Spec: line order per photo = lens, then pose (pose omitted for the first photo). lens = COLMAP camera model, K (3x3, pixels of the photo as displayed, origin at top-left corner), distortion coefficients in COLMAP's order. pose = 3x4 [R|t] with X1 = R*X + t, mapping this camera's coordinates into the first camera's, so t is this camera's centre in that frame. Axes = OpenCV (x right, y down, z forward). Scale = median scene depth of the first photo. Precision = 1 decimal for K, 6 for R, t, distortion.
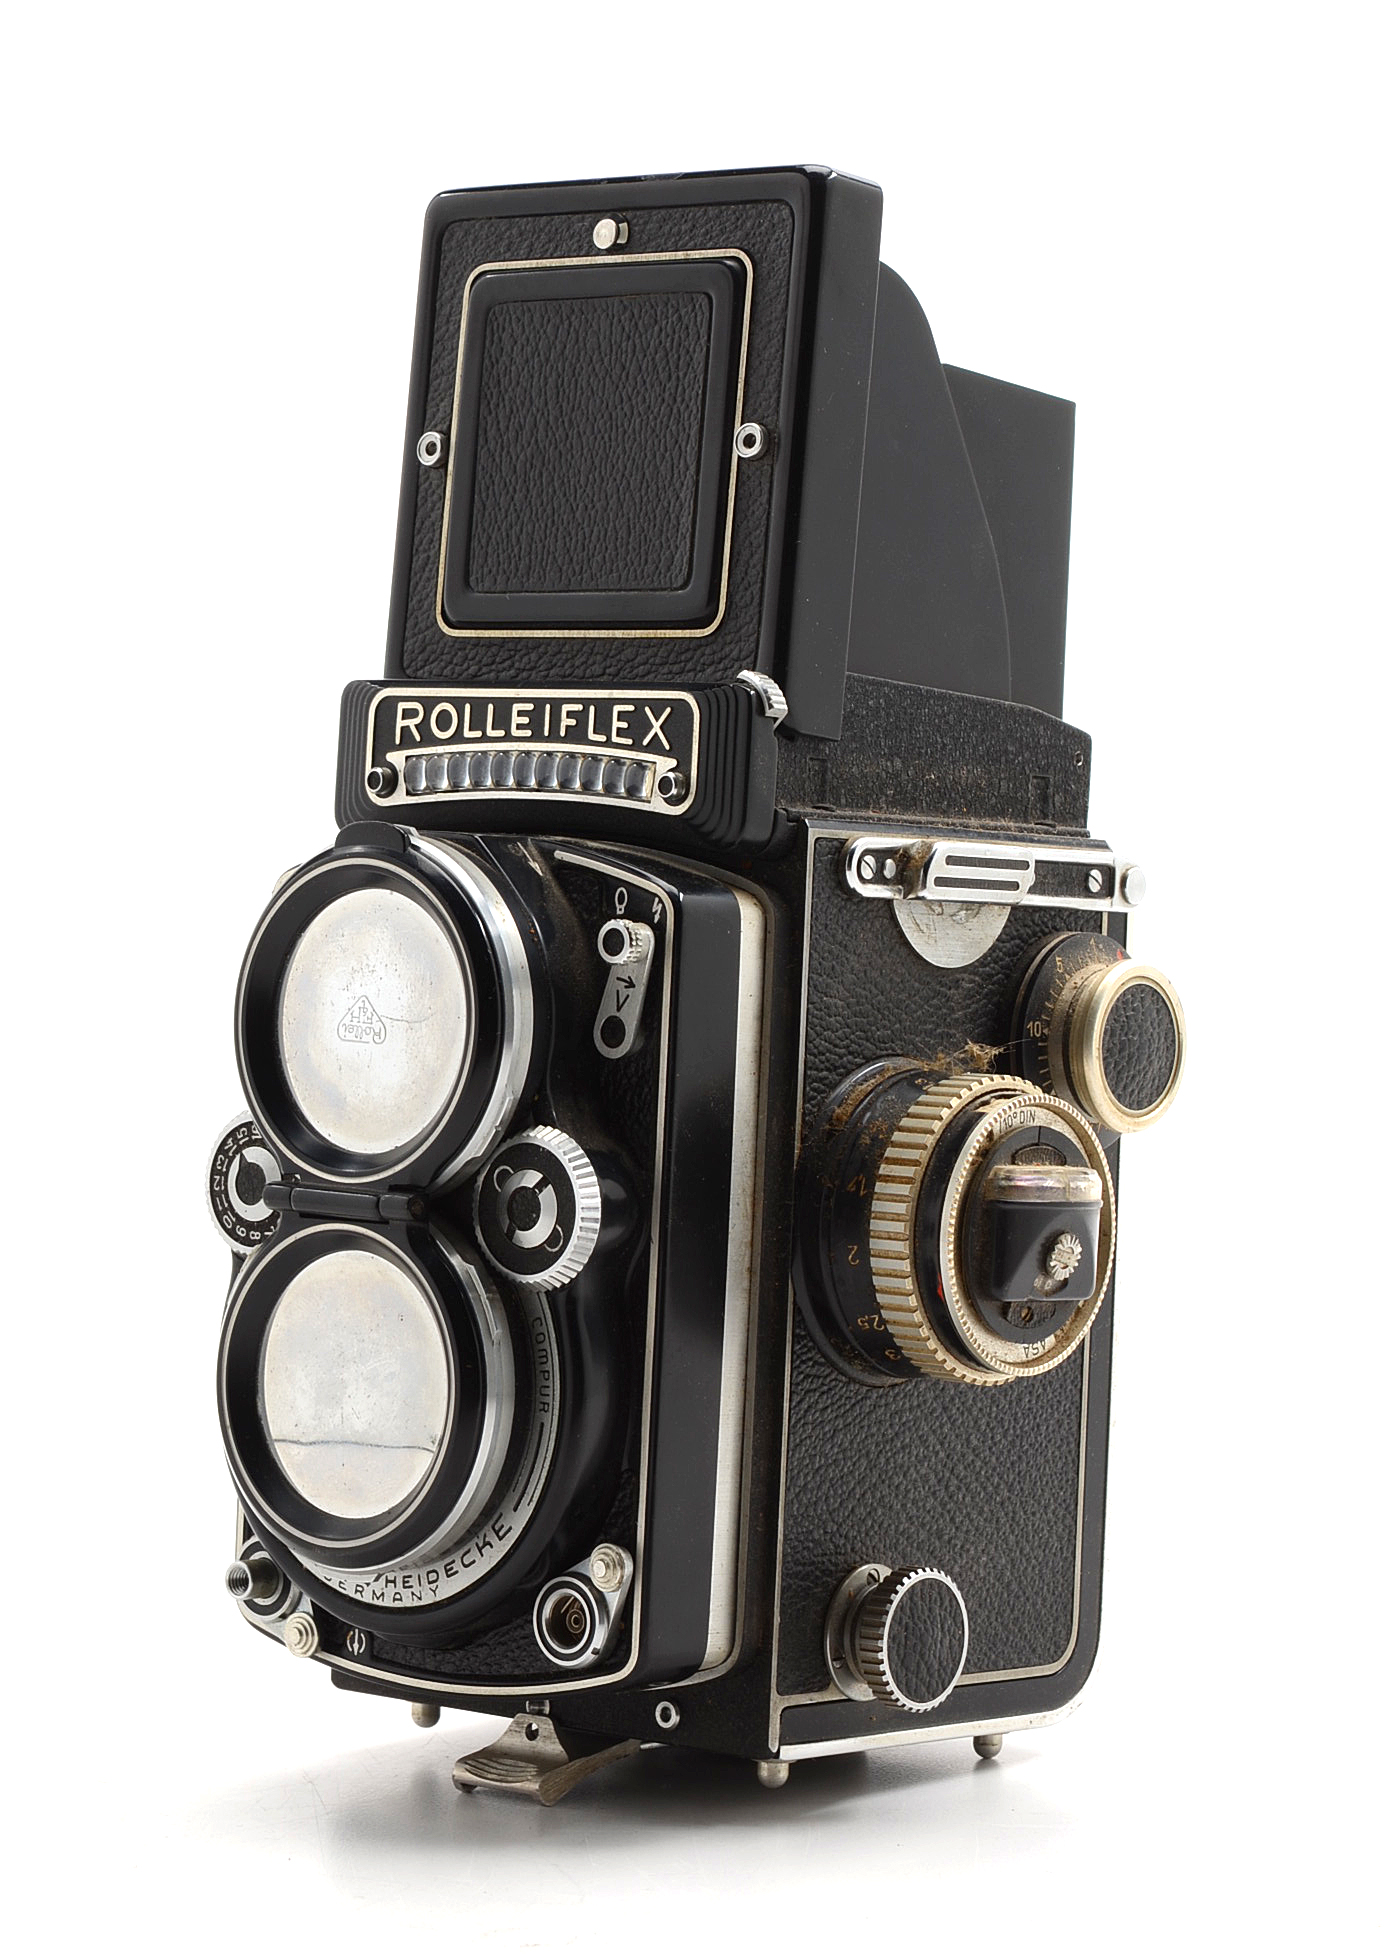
lens RADIAL K [[5394.5, 0, 700.4], [0, 5394.5, 770.4], [0, 0, 1]] dist [0.127589, -0.181649]
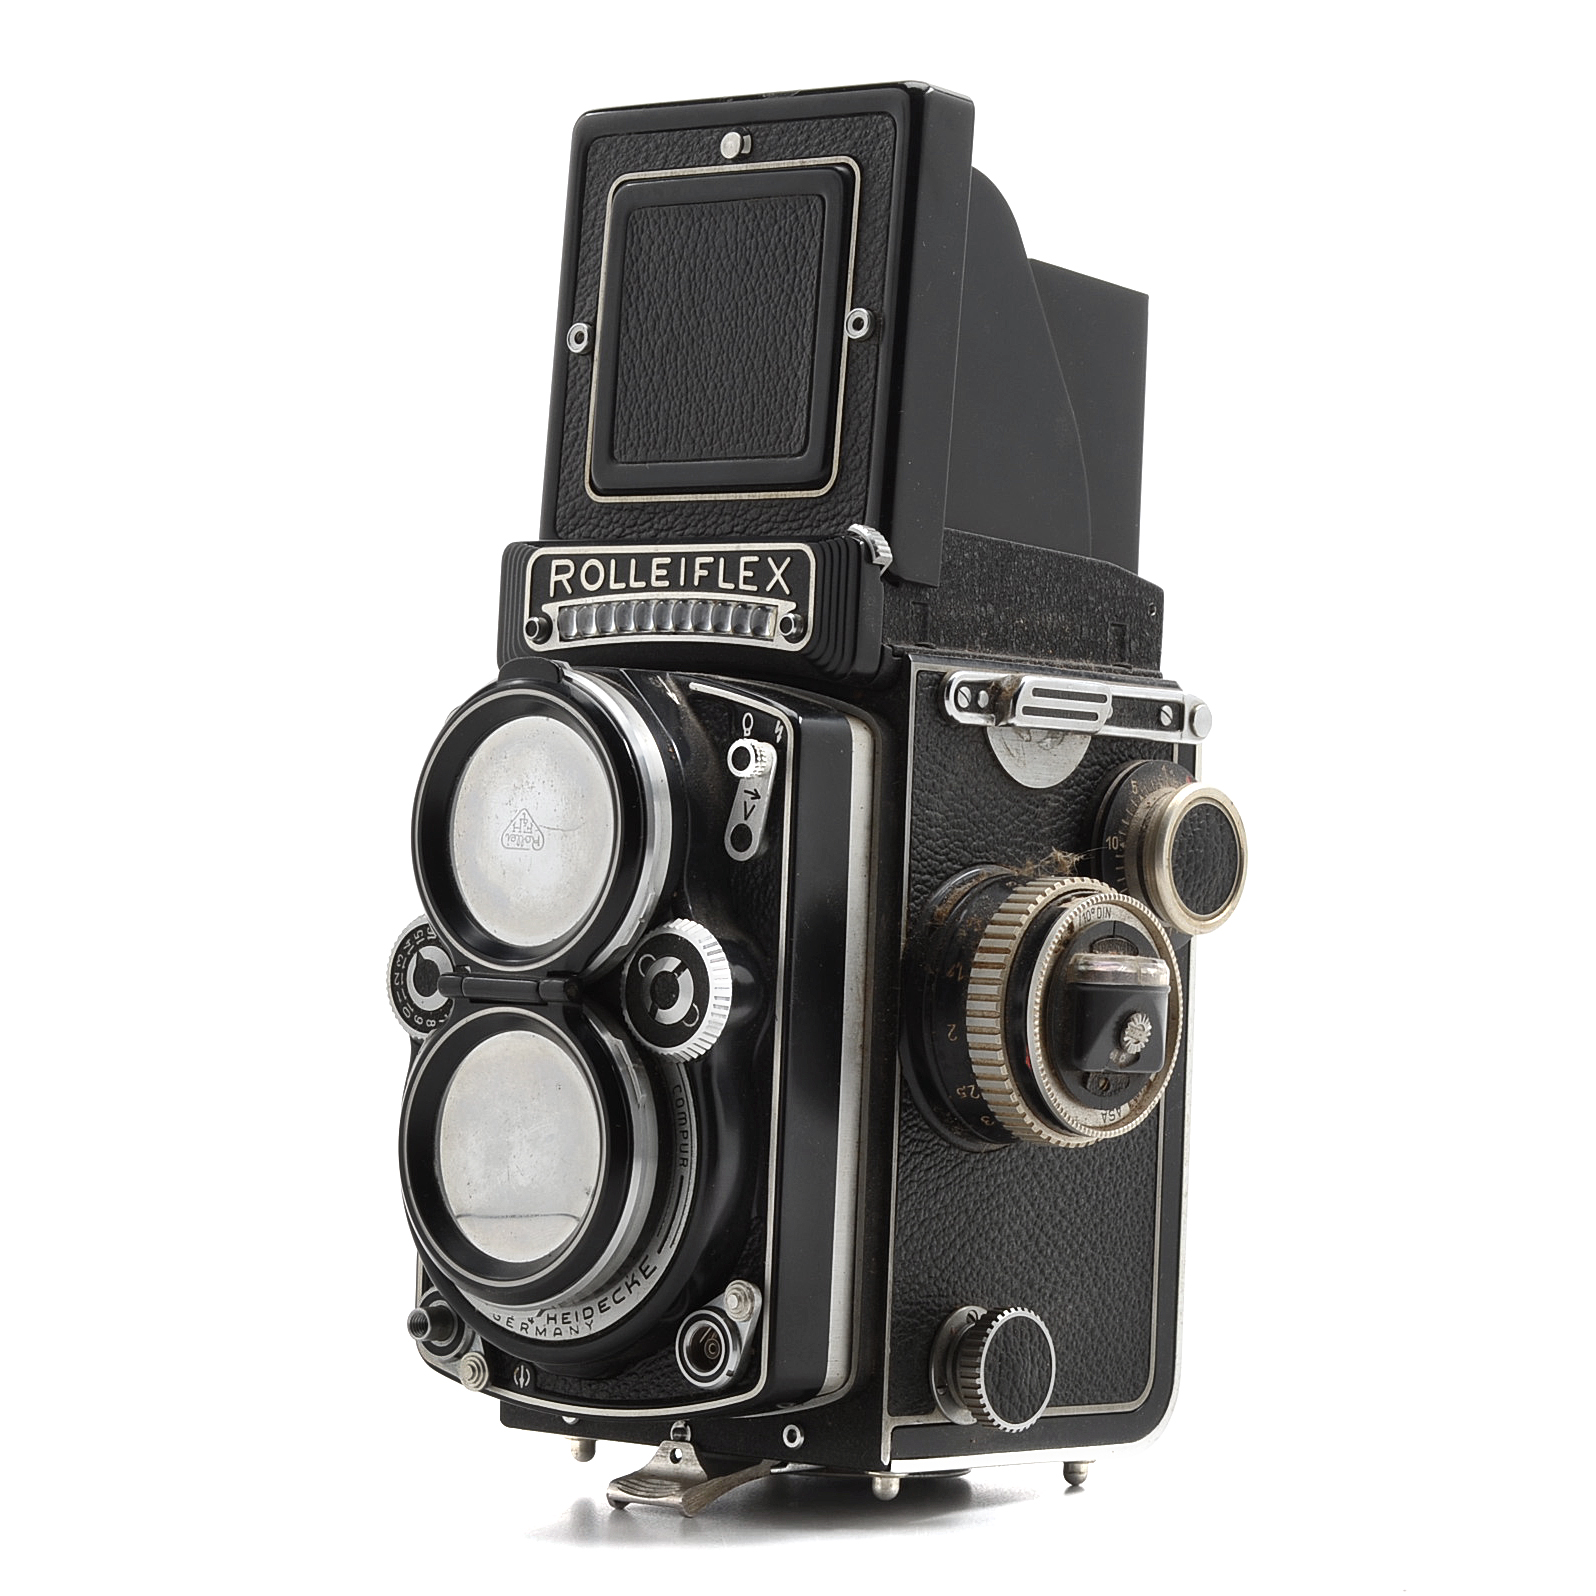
lens RADIAL K [[5398.8, 0, 796.5], [0, 5398.8, 837.6], [0, 0, 1]] dist [0.140185, 0.121953]
pose [[0.999935, -0.006108, -0.009598, 0.006370], [0.006227, 0.999903, 0.012427, 0.033174], [0.009522, -0.012486, 0.999877, -0.144391]]
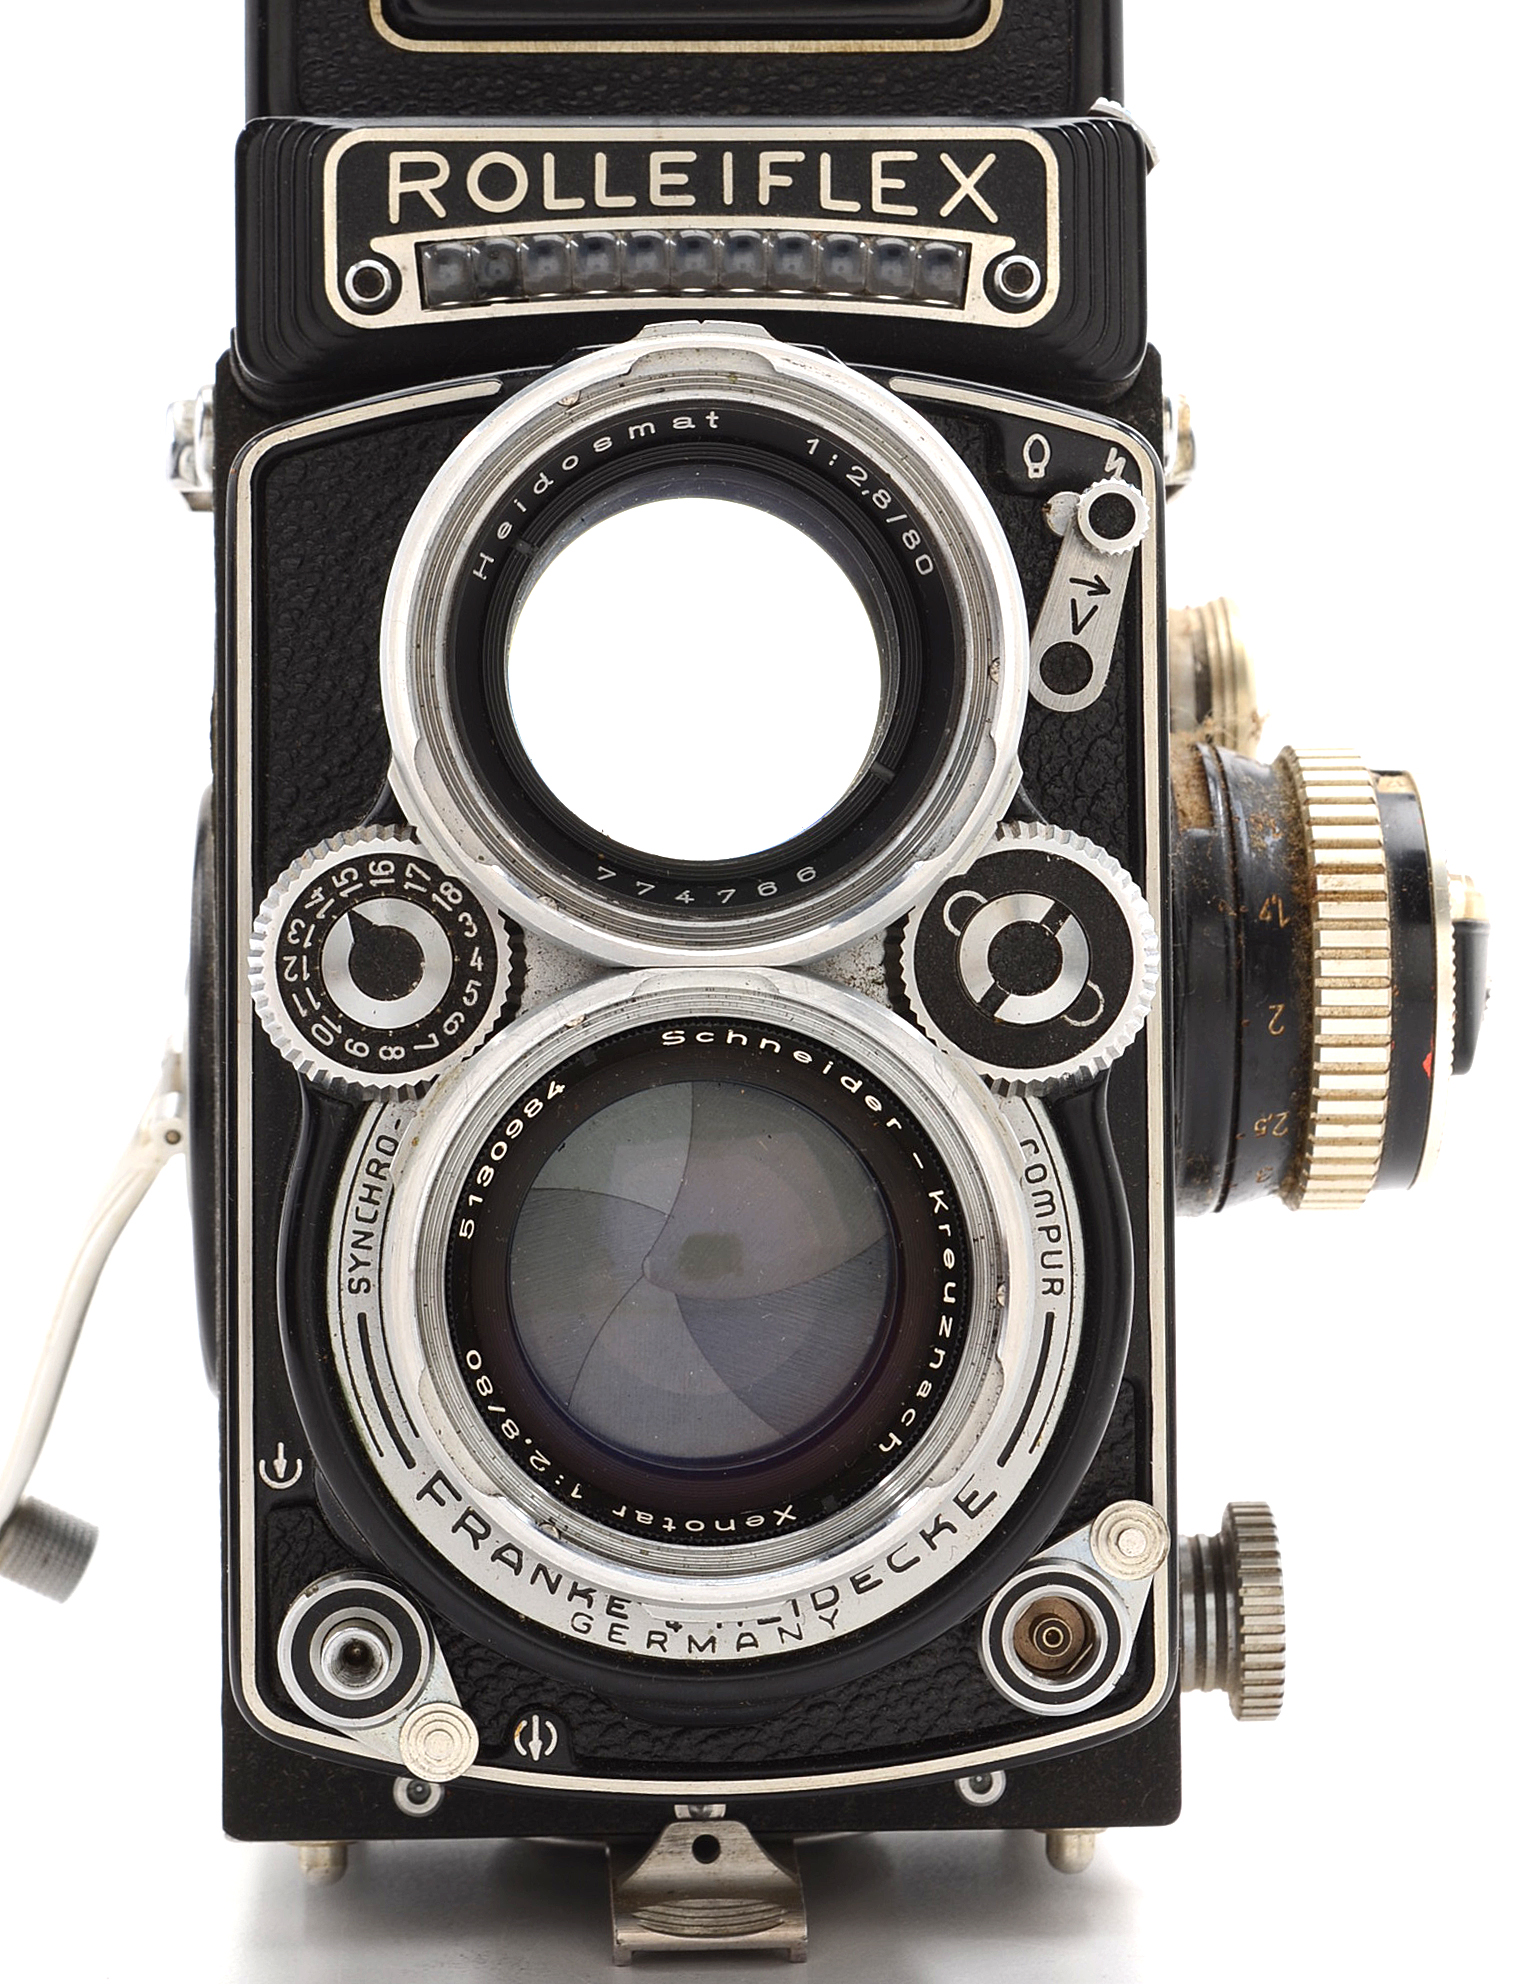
lens RADIAL K [[5298.7, 0, 714.7], [0, 5298.7, 858.7], [0, 0, 1]] dist [0.071264, 0.481596]
pose [[0.744080, -0.029762, 0.667428, -0.432155], [0.022312, 0.999557, 0.019698, 0.055583], [-0.667718, 0.000235, 0.744414, 0.563799]]
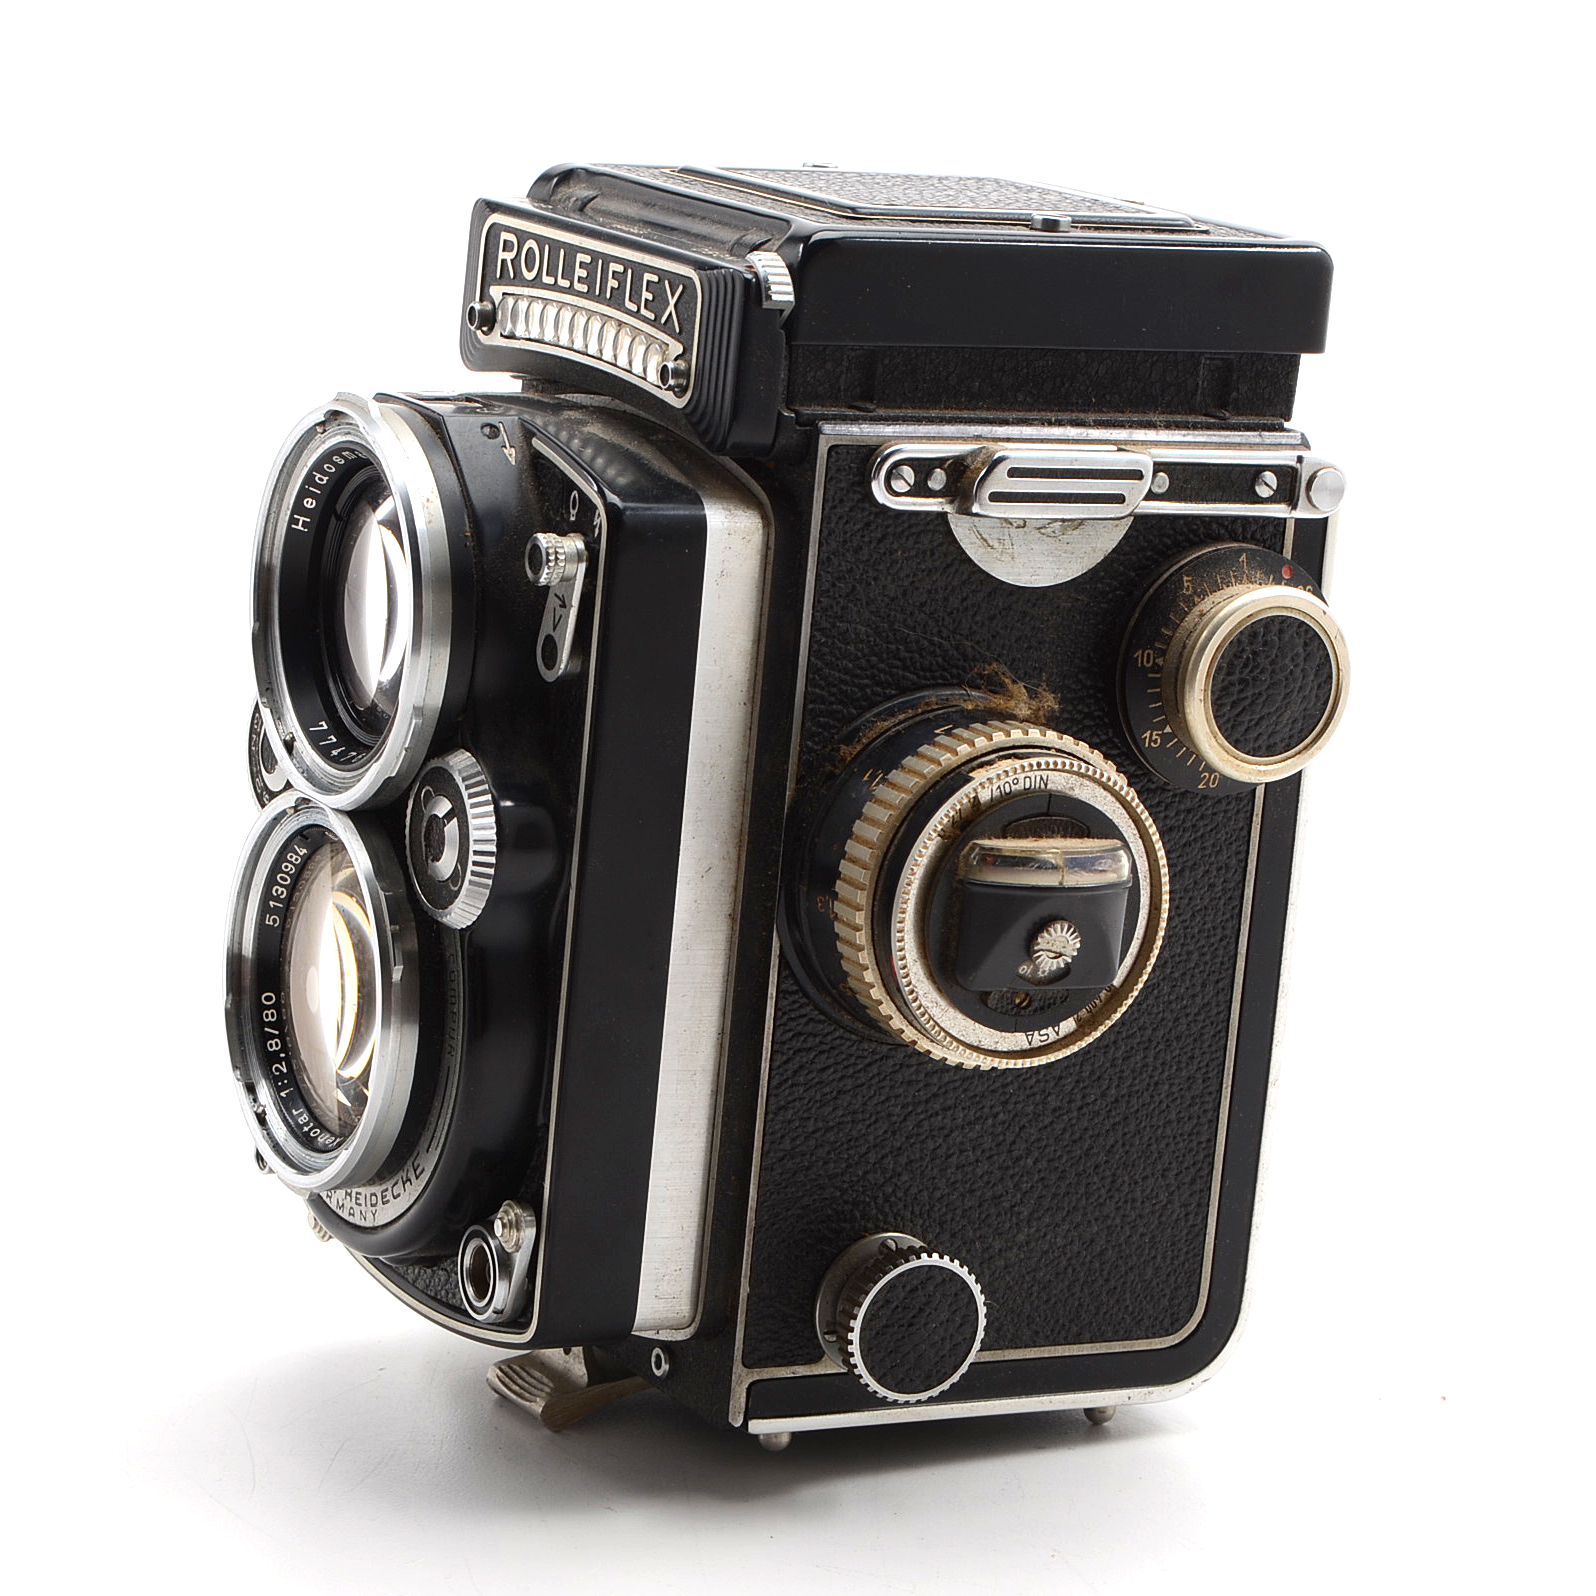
lens RADIAL K [[5117.1, 0, 798.0], [0, 5117.1, 798.0], [0, 0, 1]] dist [0.075881, 0.245826]
pose [[0.931128, 0.110045, -0.347694, 0.310294], [-0.038061, 0.977504, 0.207452, -0.103384], [0.362702, -0.179931, 0.914370, 0.220932]]
